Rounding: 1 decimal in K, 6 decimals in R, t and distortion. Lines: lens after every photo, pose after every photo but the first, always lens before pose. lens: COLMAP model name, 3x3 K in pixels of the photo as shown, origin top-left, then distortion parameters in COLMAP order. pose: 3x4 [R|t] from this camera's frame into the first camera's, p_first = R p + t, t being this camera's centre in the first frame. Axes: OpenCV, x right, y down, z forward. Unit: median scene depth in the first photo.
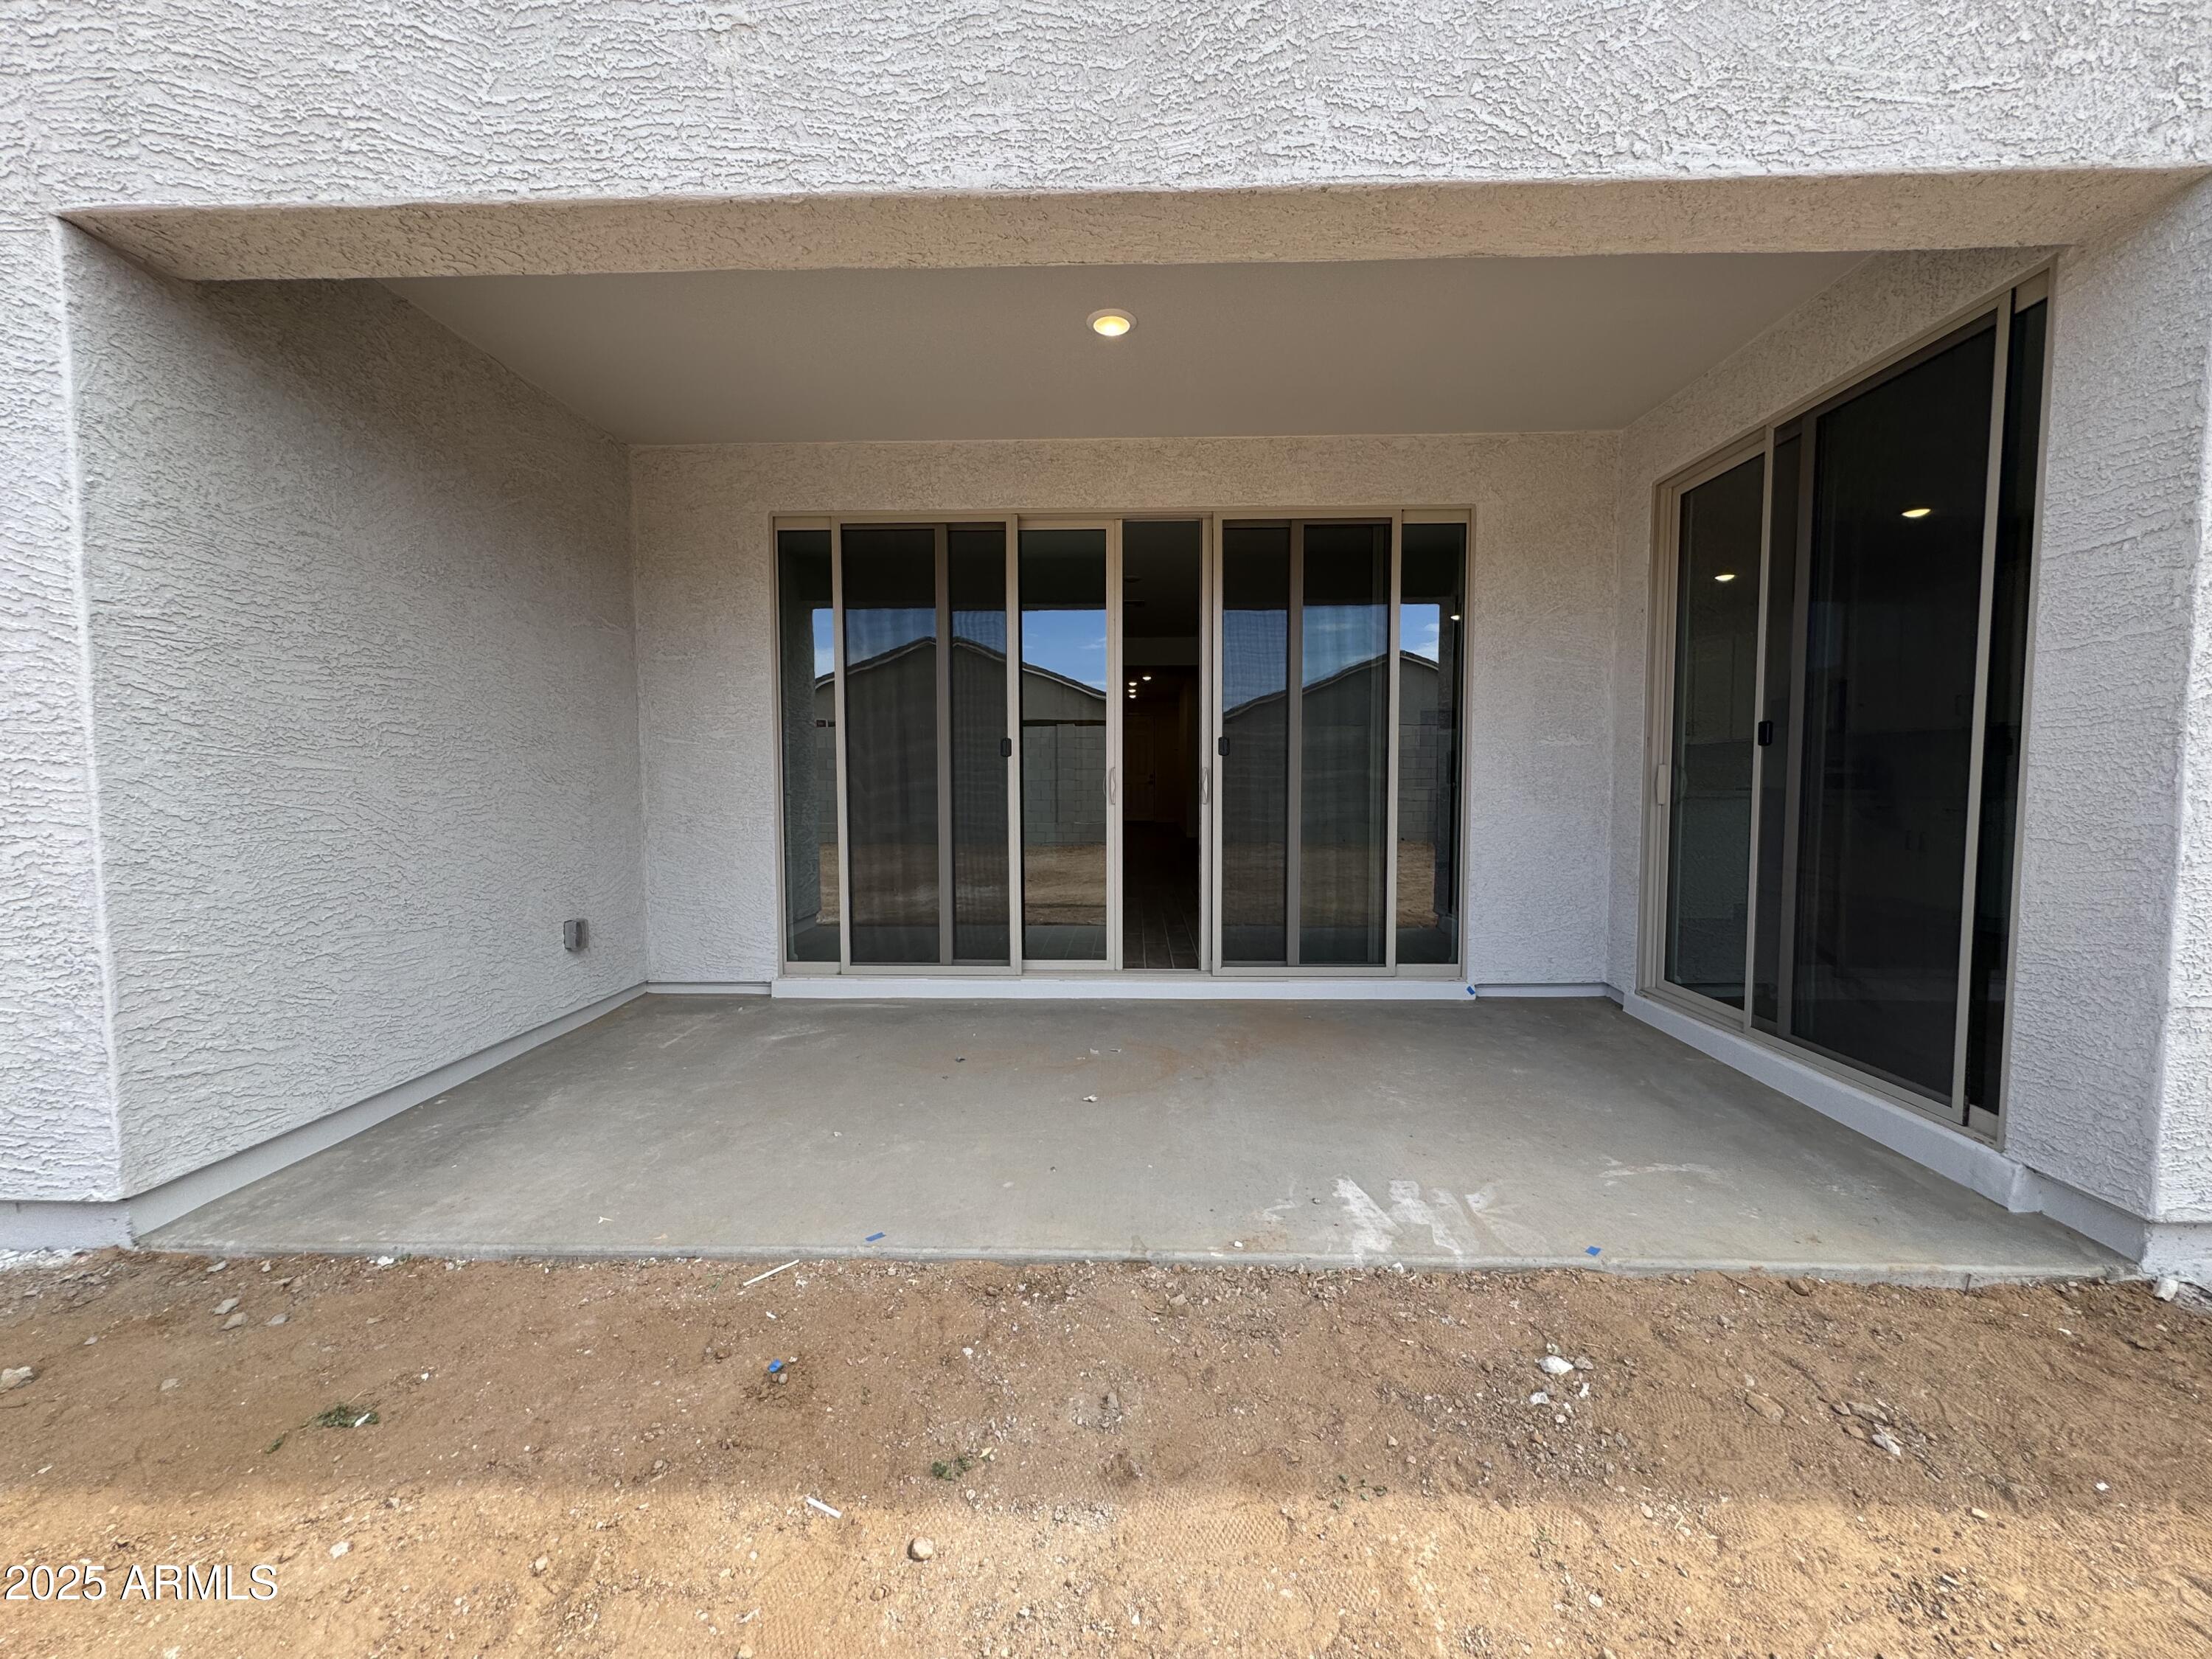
lens RADIAL K [[886.2, 0, 1105.0], [0, 886.2, 828.5], [0, 0, 1]] dist [-0.002563, 0.000255]
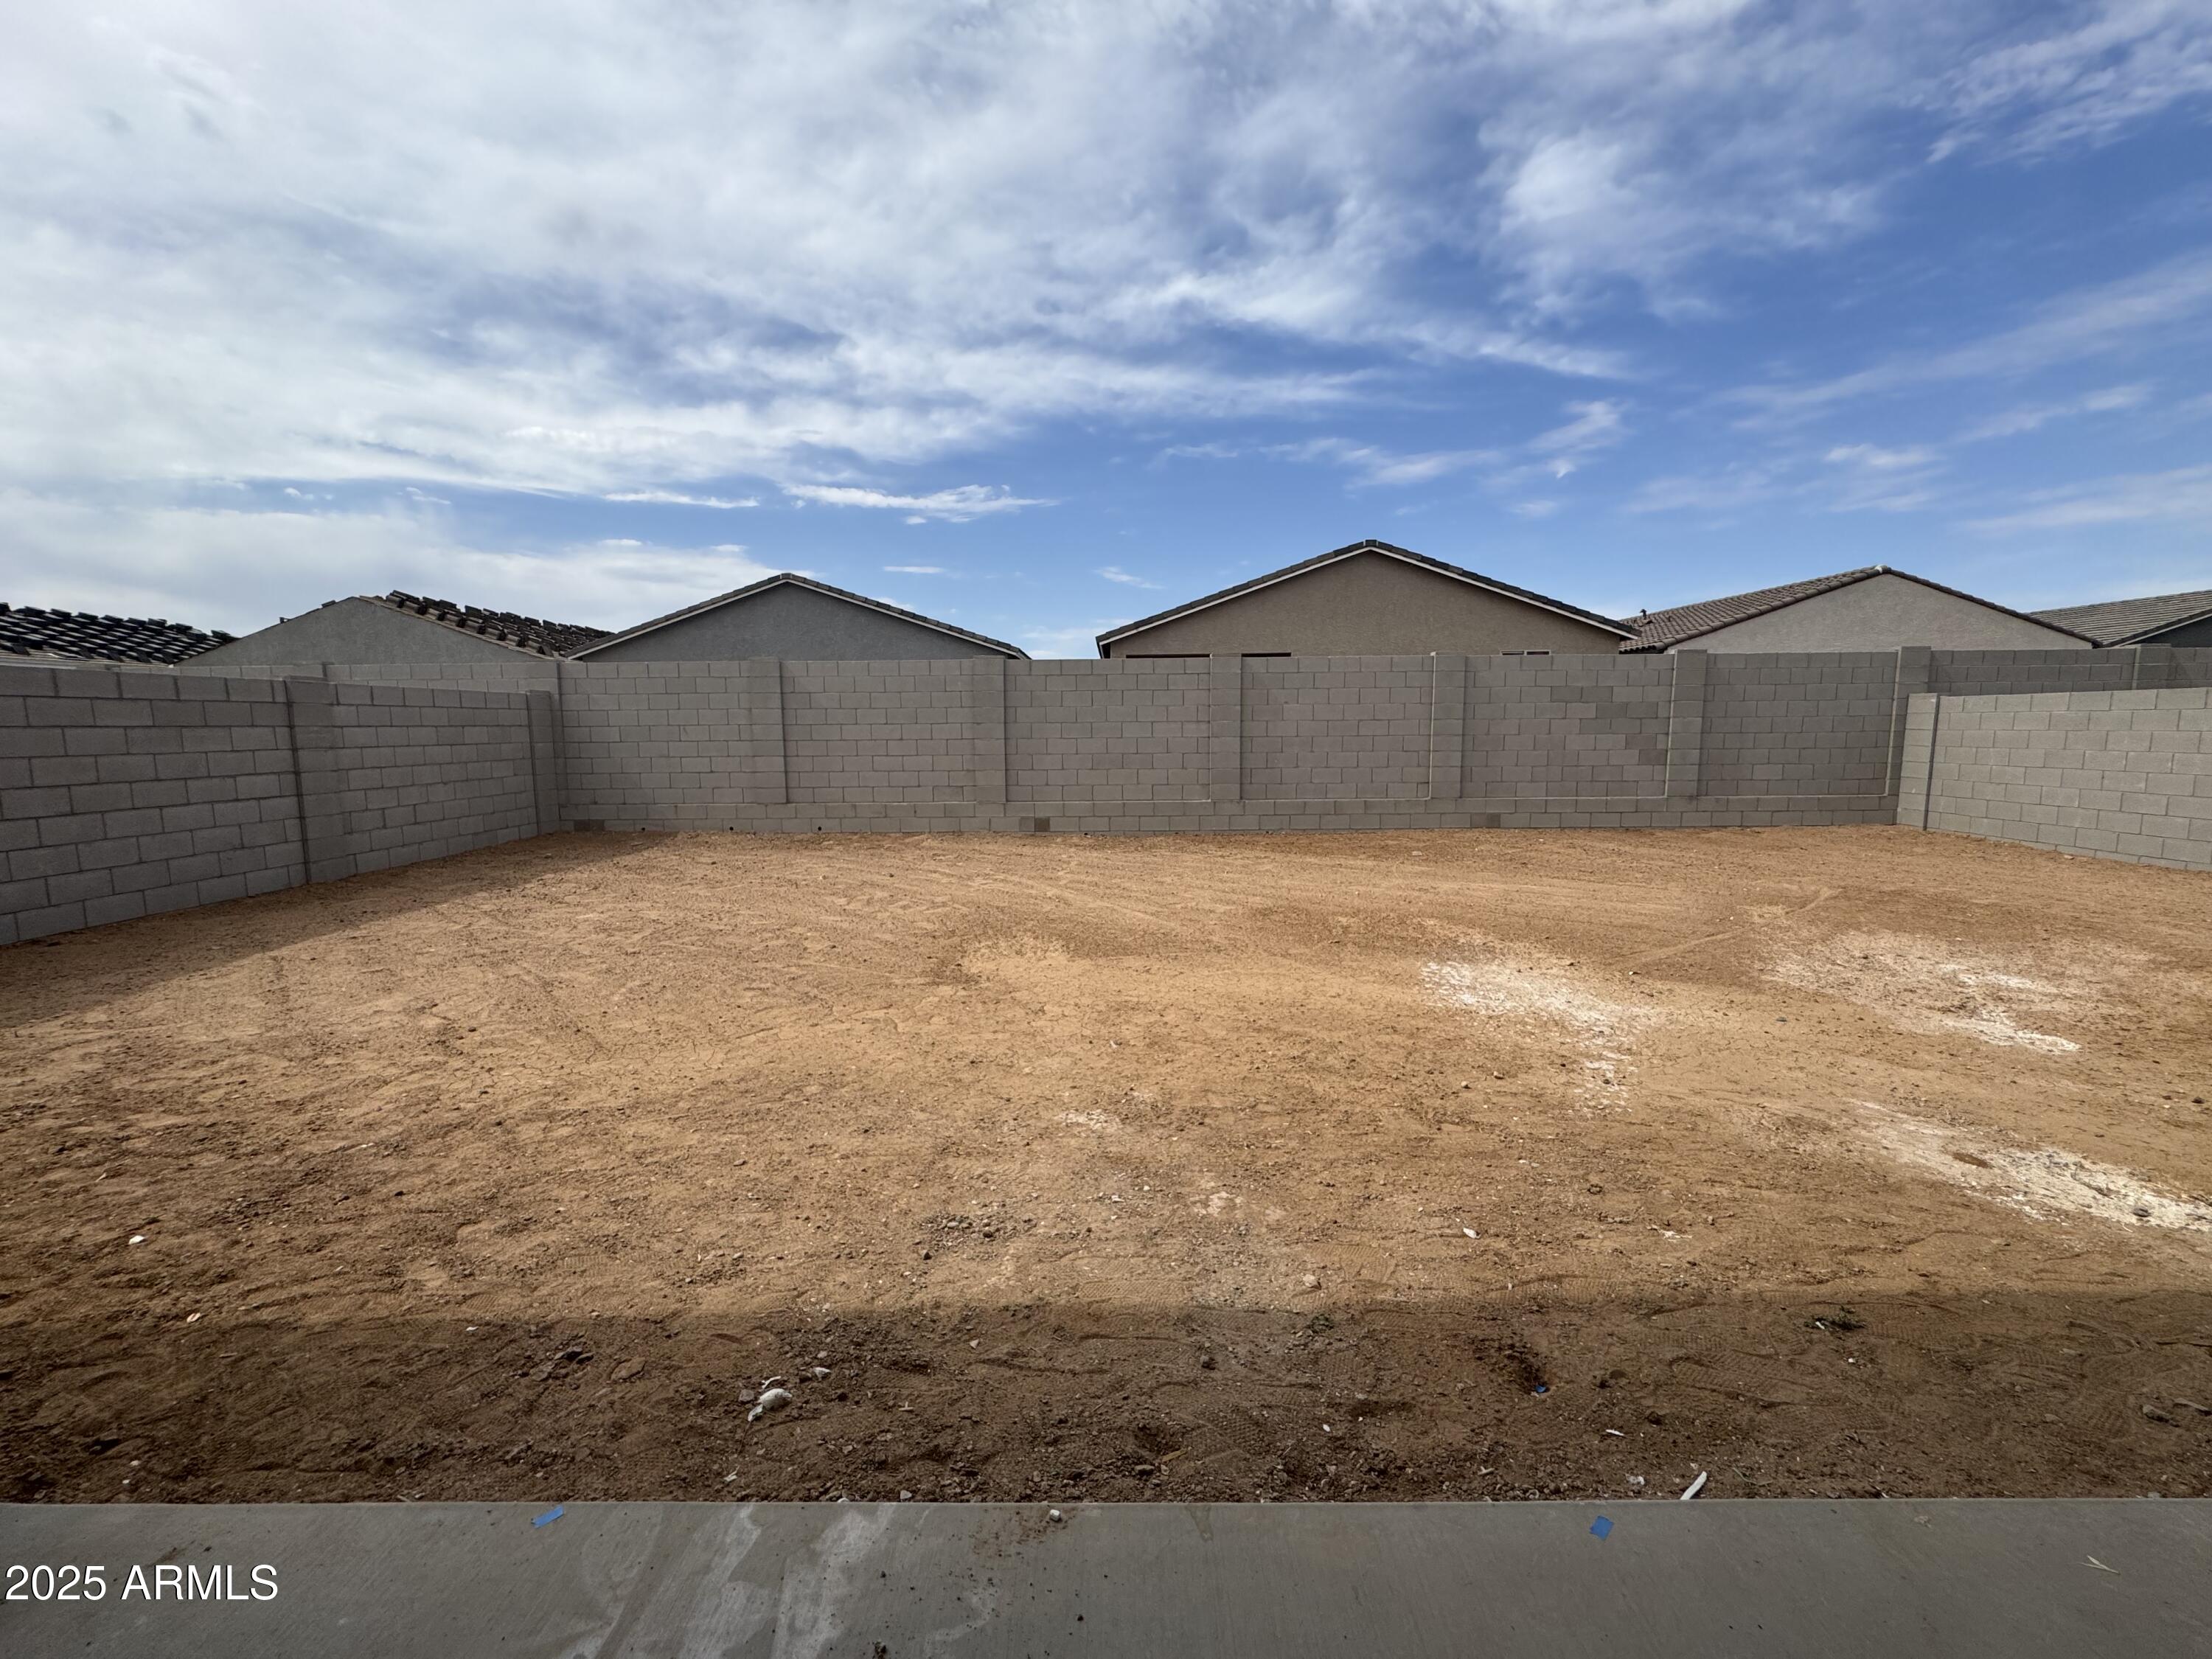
lens RADIAL K [[886.2, 0, 1104.4], [0, 886.2, 831.4], [0, 0, 1]] dist [-0.002563, 0.000255]
pose [[-0.999704, 0.015198, -0.019004, 0.162033], [0.011643, 0.984522, 0.174872, -0.235292], [0.021368, 0.174599, -0.984408, 2.184449]]
